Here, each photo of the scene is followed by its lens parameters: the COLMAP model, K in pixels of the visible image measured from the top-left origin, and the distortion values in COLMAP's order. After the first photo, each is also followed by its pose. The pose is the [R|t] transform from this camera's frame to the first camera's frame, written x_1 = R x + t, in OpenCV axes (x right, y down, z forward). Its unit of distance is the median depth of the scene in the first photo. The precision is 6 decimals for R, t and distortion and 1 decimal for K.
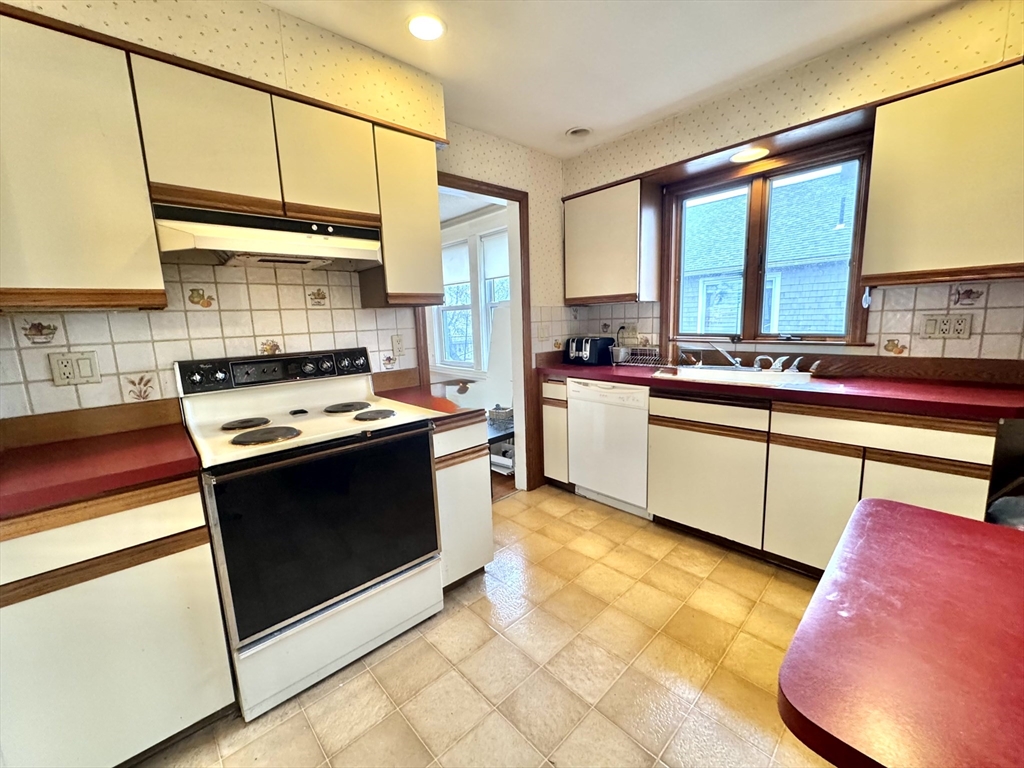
lens RADIAL K [[408.6, 0, 511.8], [0, 408.6, 381.4], [0, 0, 1]] dist [-0.001315, -0.000331]
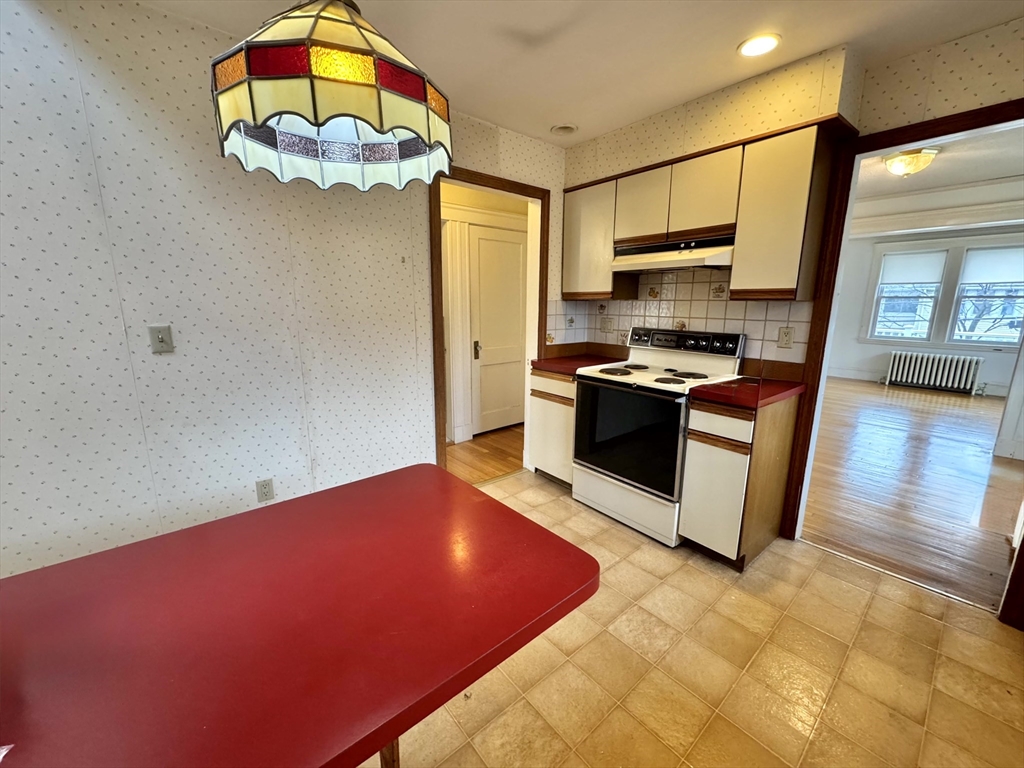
lens RADIAL K [[407.3, 0, 511.2], [0, 407.3, 382.8], [0, 0, 1]] dist [-0.001133, -0.000222]
pose [[-0.059828, 0.232697, -0.970707, 0.893370], [-0.155389, 0.958423, 0.239329, -0.135923], [0.986040, 0.165156, -0.021182, 0.431834]]
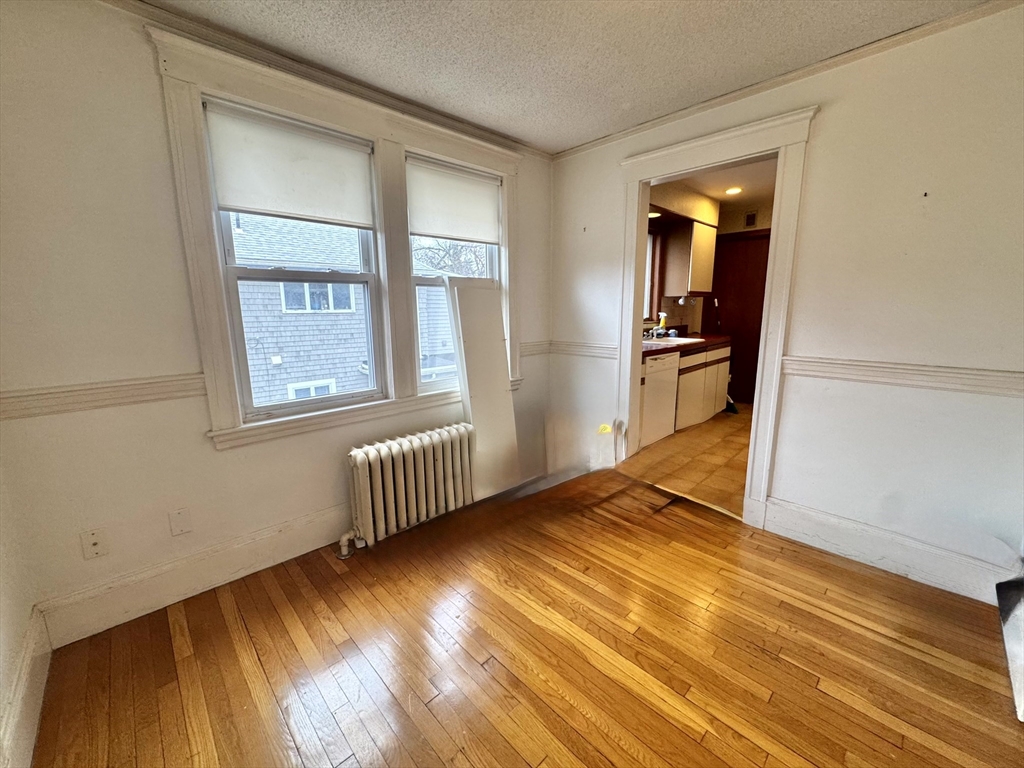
lens RADIAL K [[408.6, 0, 511.8], [0, 408.6, 381.4], [0, 0, 1]] dist [-0.001315, -0.000331]
pose [[-0.016014, -0.142219, 0.989706, -1.469410], [0.163194, 0.976188, 0.142917, -0.246369], [-0.986464, 0.163803, 0.007577, 2.004056]]
